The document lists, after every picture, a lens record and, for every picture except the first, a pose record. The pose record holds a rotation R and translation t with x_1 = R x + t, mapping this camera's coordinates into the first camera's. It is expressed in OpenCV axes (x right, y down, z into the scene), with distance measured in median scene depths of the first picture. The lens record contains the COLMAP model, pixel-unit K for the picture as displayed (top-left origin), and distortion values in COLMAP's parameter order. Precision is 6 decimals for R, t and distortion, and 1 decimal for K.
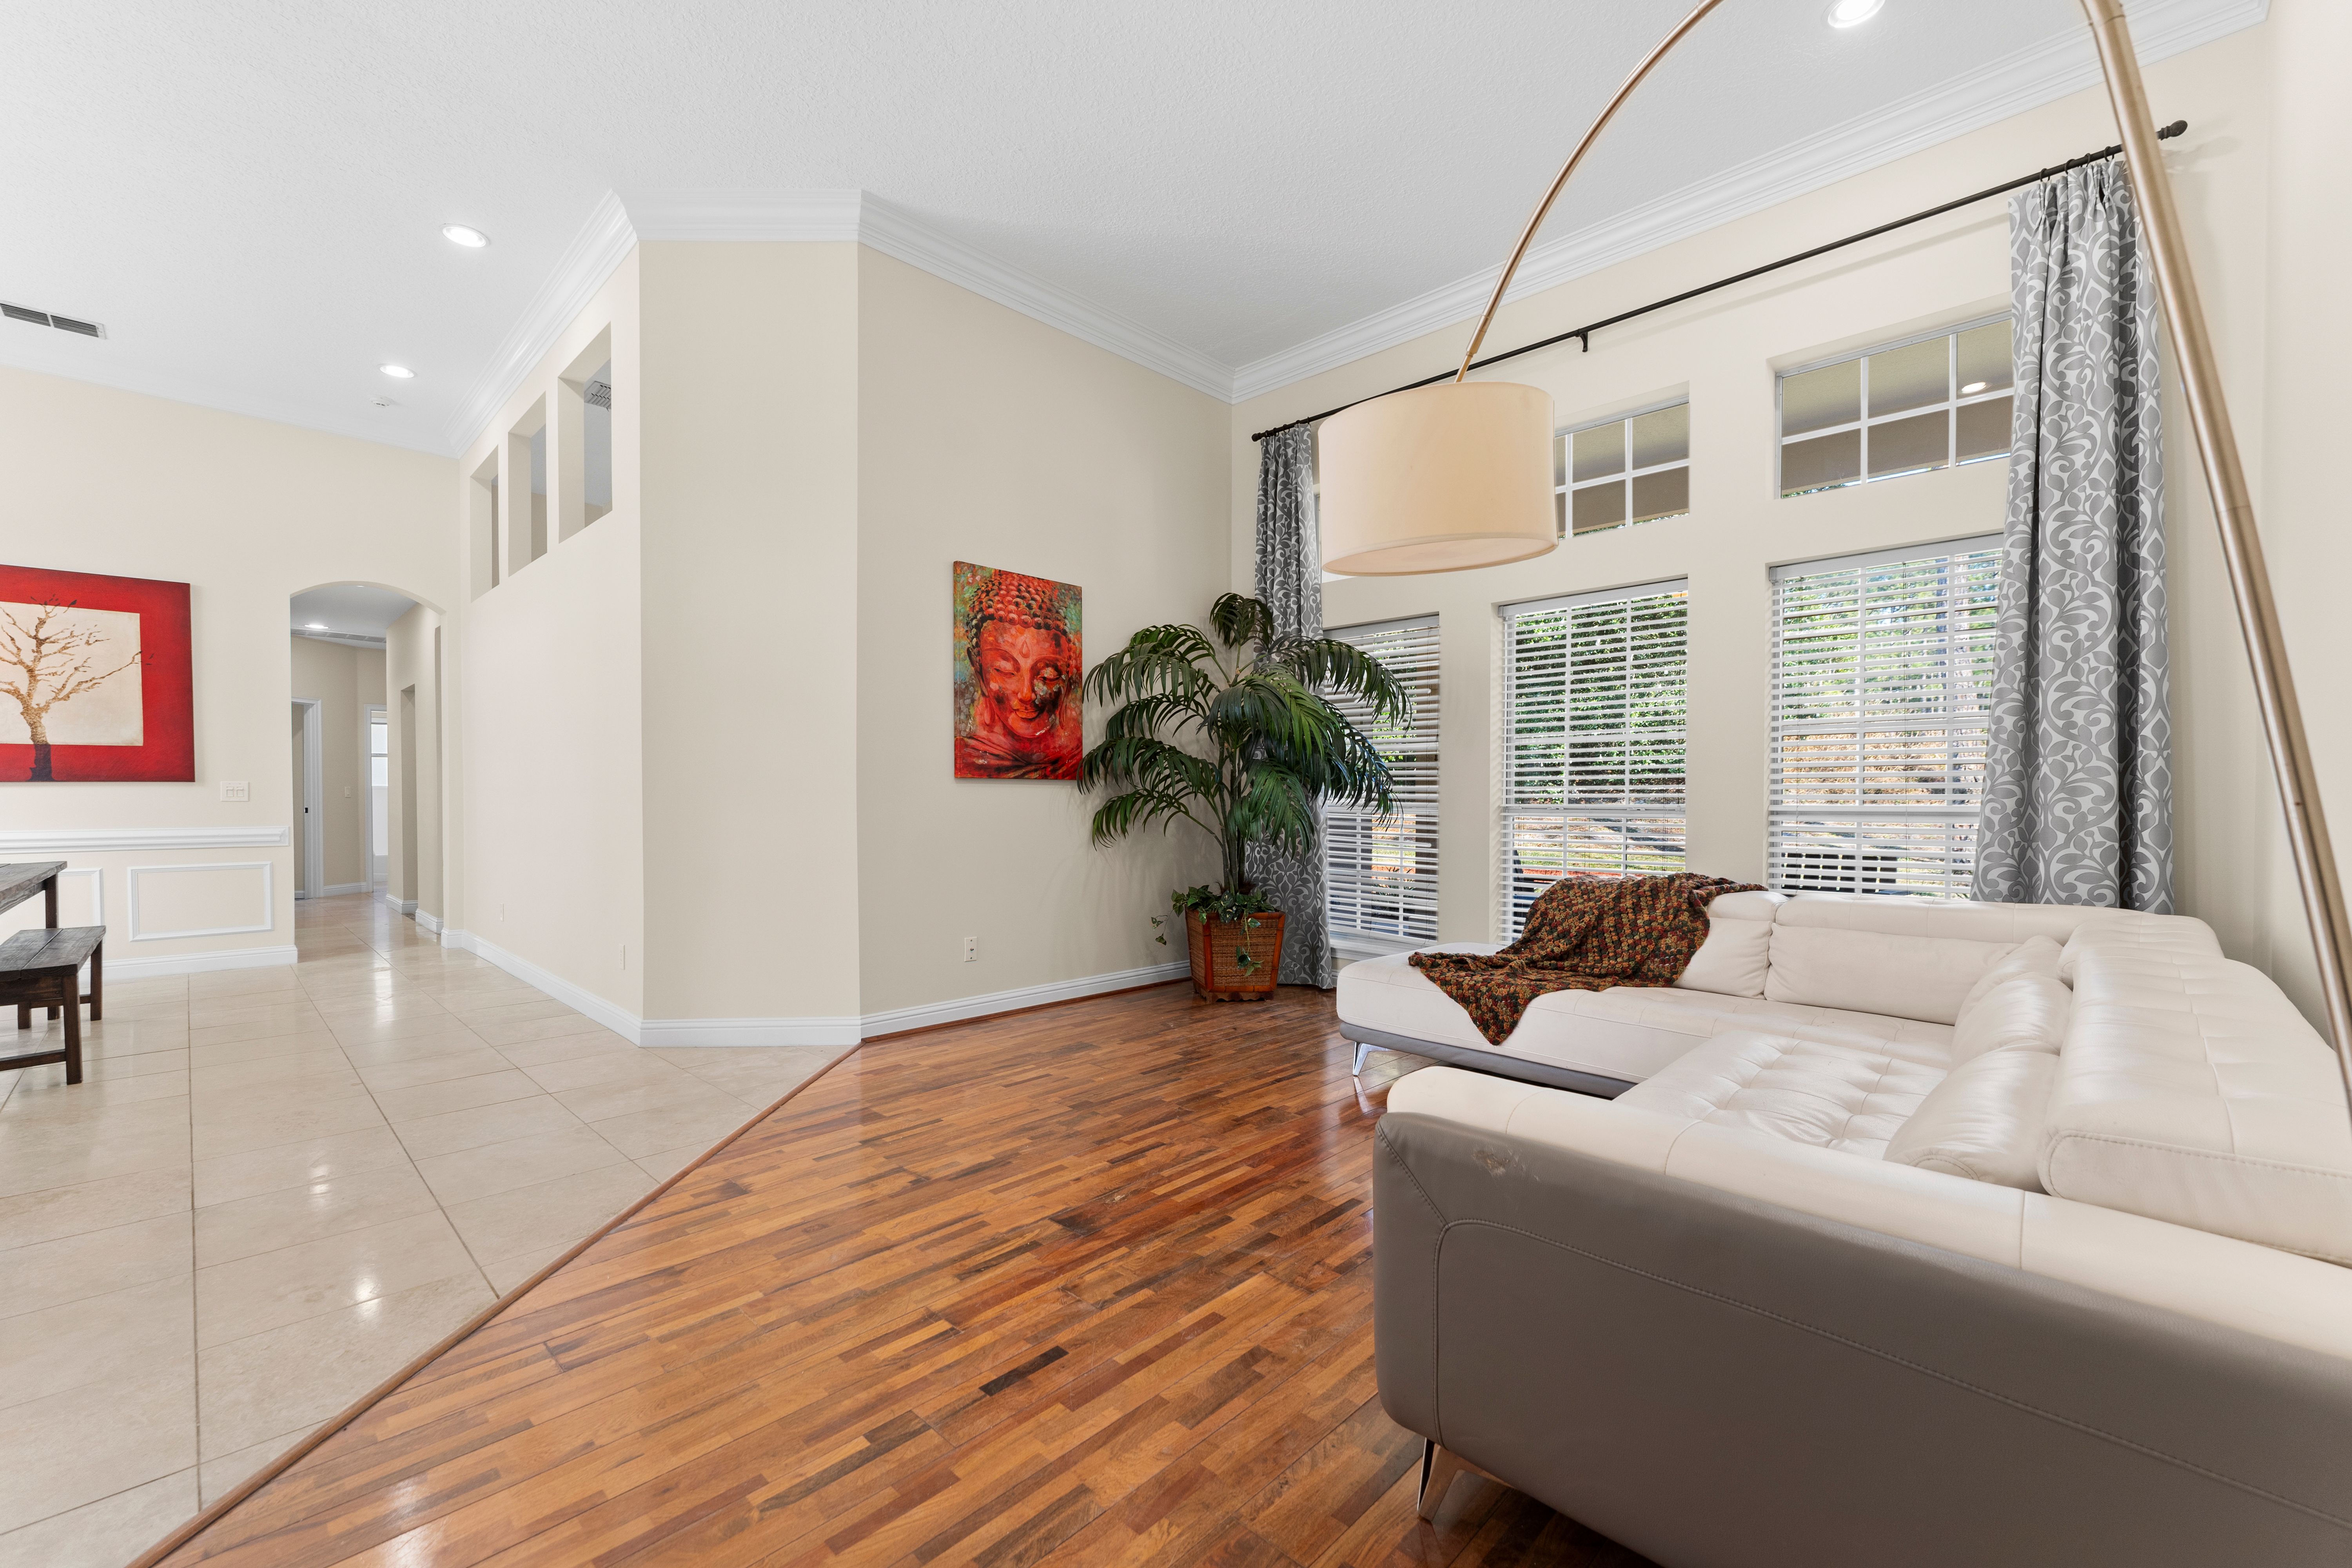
lens RADIAL K [[944.1, 0, 1172.3], [0, 944.1, 815.5], [0, 0, 1]] dist [0.001070, 0.000017]
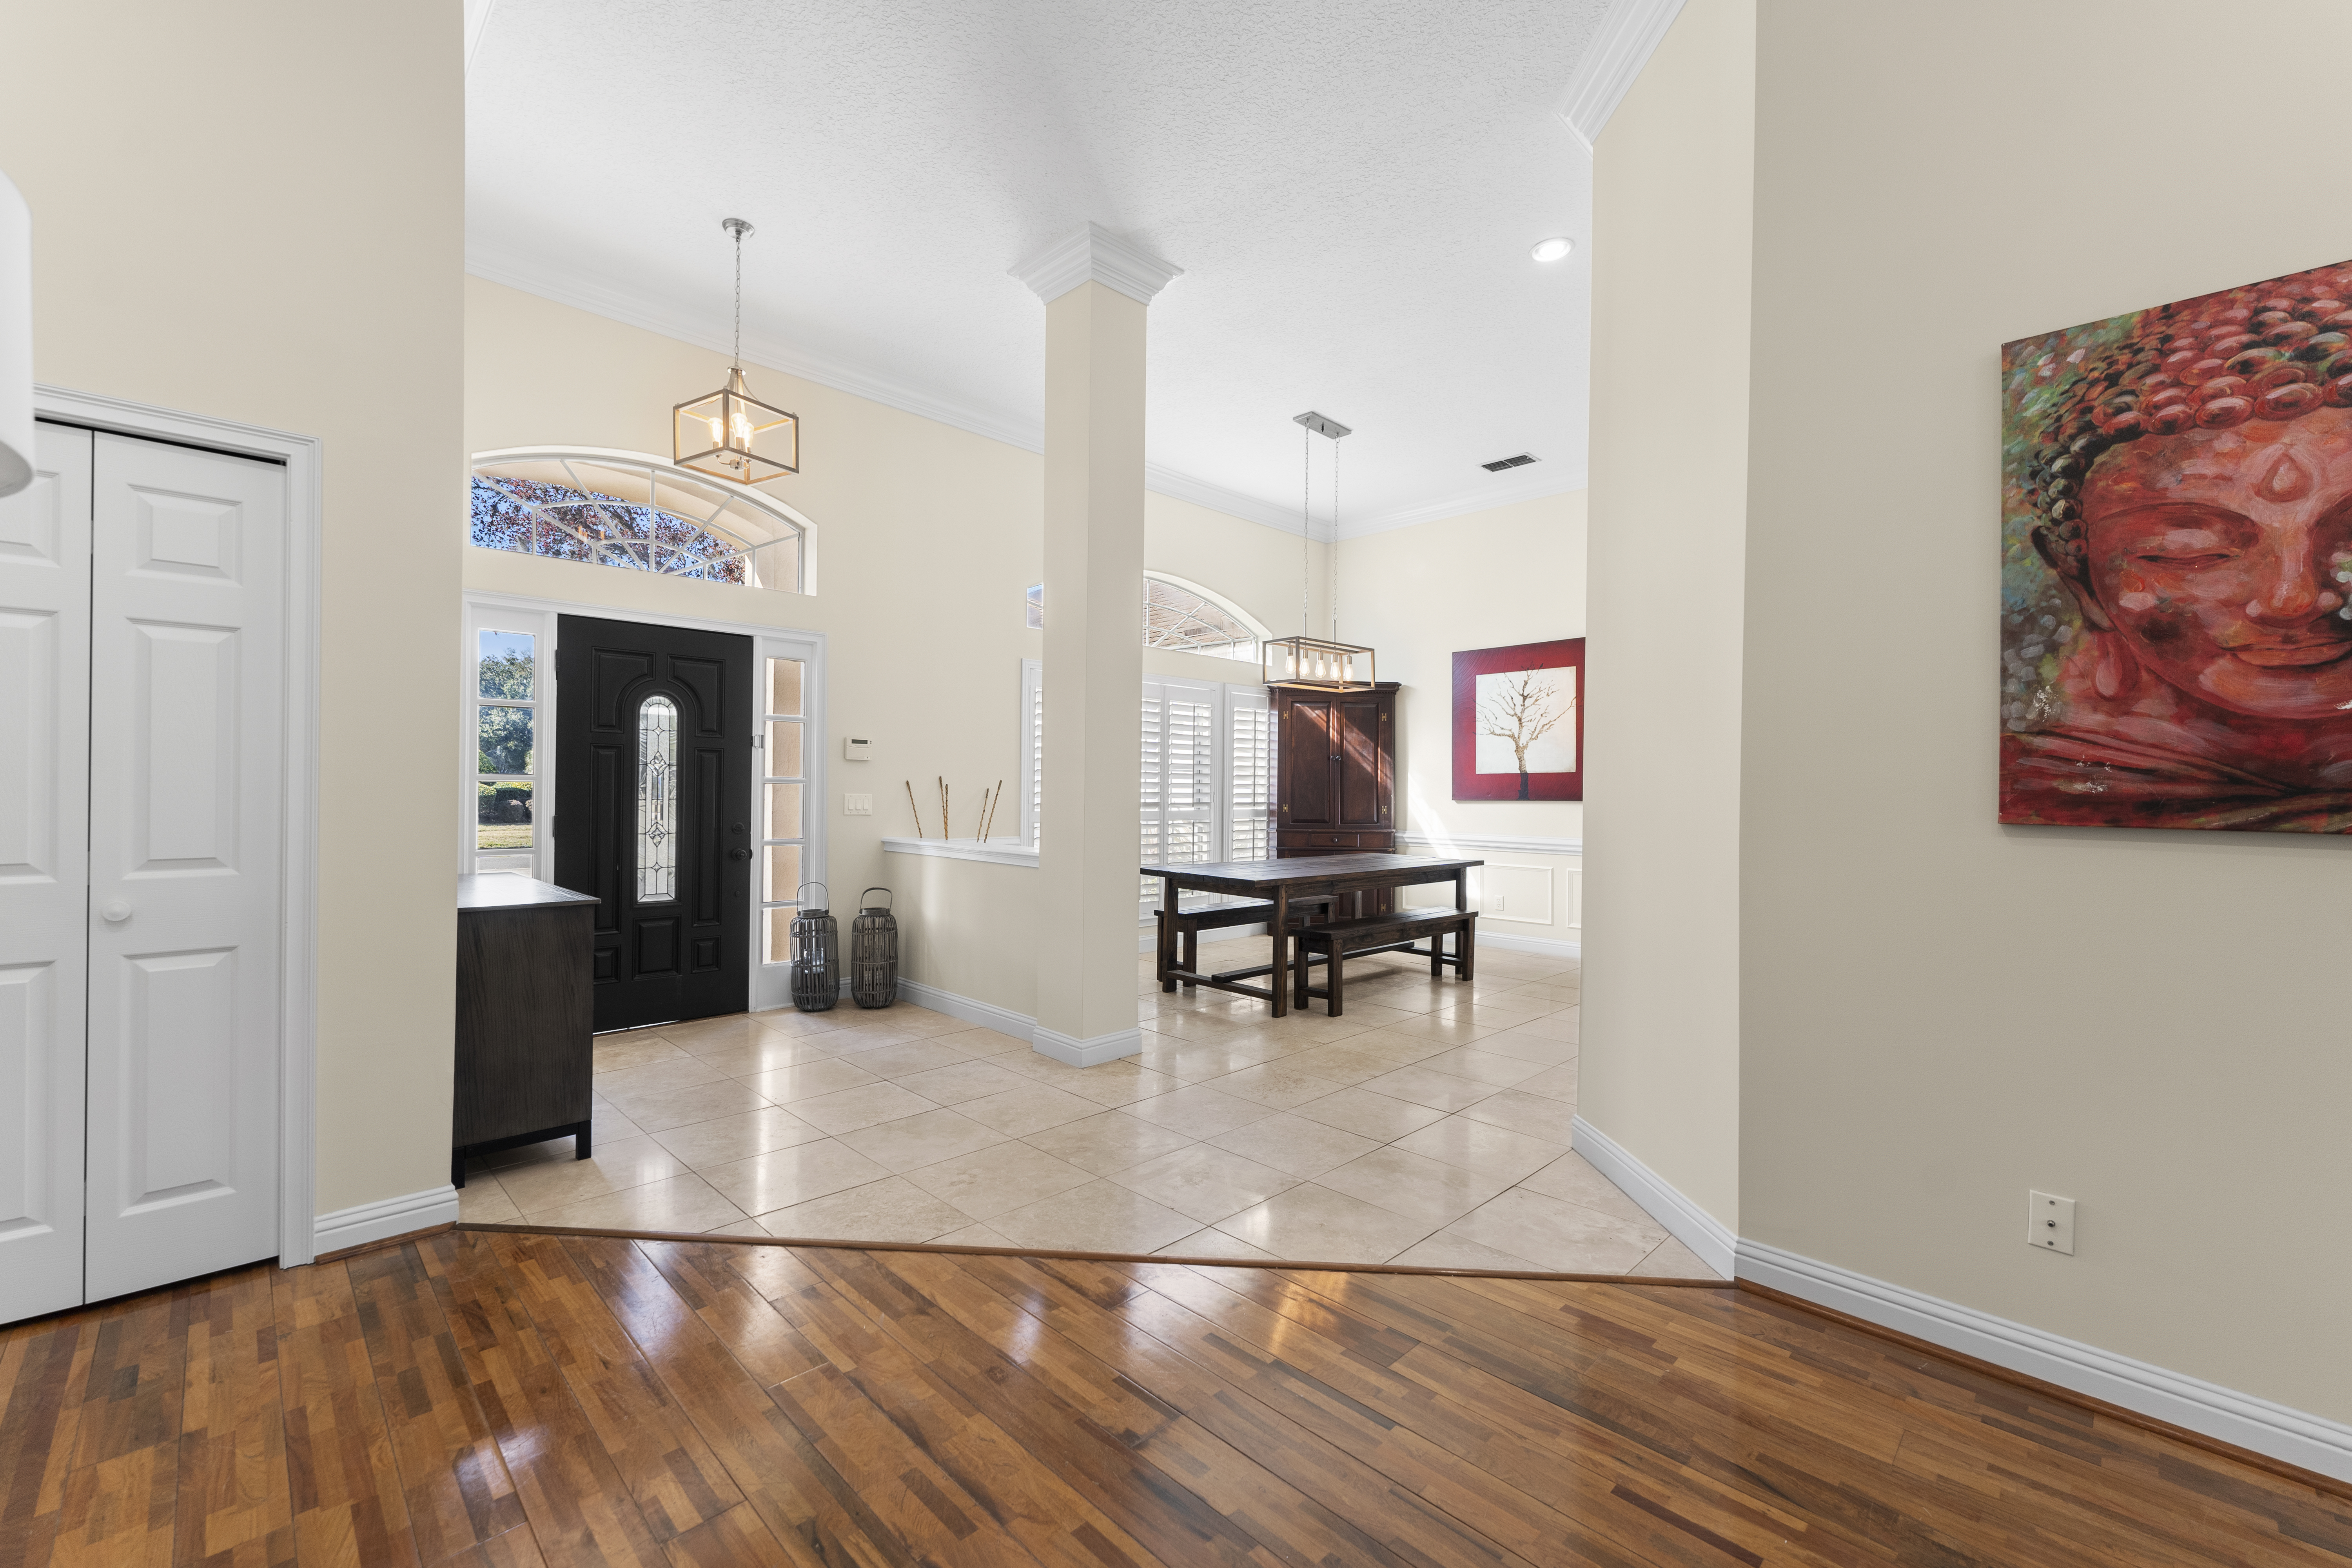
lens RADIAL K [[963.2, 0, 1154.7], [0, 963.2, 789.3], [0, 0, 1]] dist [0.001947, -0.000210]
pose [[-0.036933, 0.001362, -0.999317, 0.396164], [-0.031829, 0.999490, 0.002538, -0.072116], [0.998811, 0.031901, -0.036870, 0.983432]]
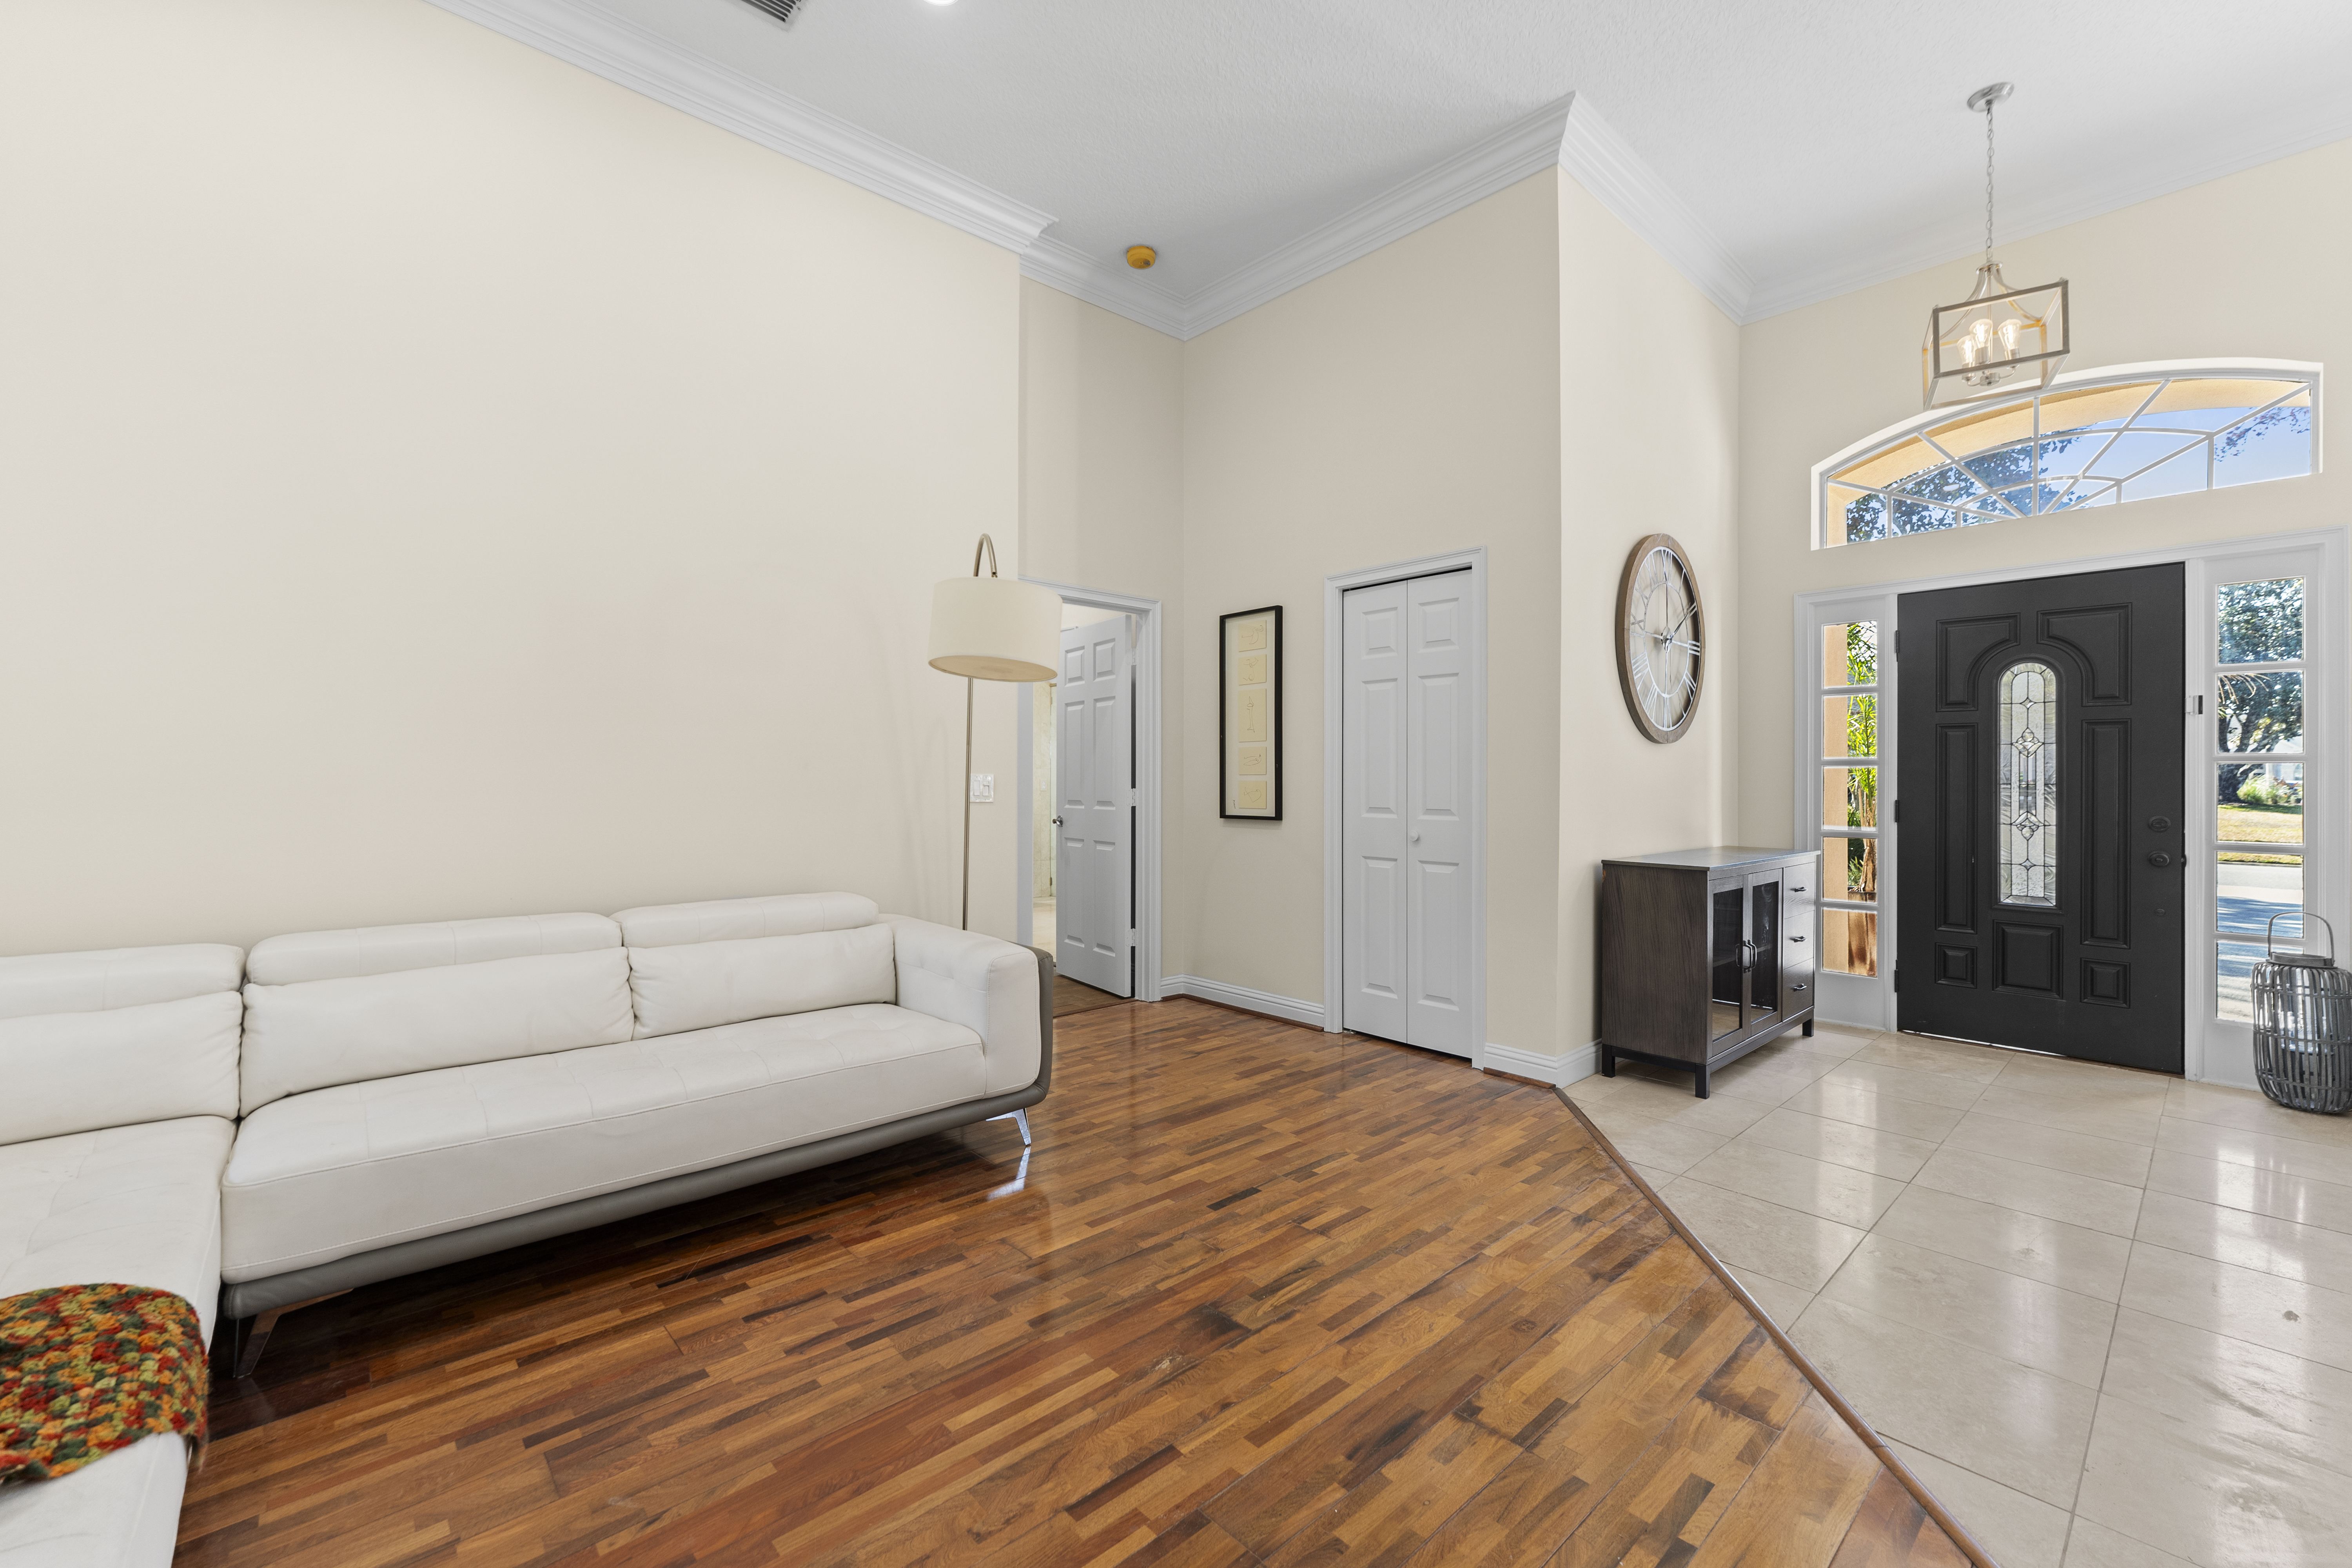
lens RADIAL K [[968.1, 0, 1165.1], [0, 968.1, 772.9], [0, 0, 1]] dist [0.002360, 0.000139]
pose [[-0.996851, -0.001605, 0.079286, -0.107262], [-0.000446, 0.999893, 0.014631, -0.059846], [-0.079301, 0.014549, -0.996745, 1.605384]]
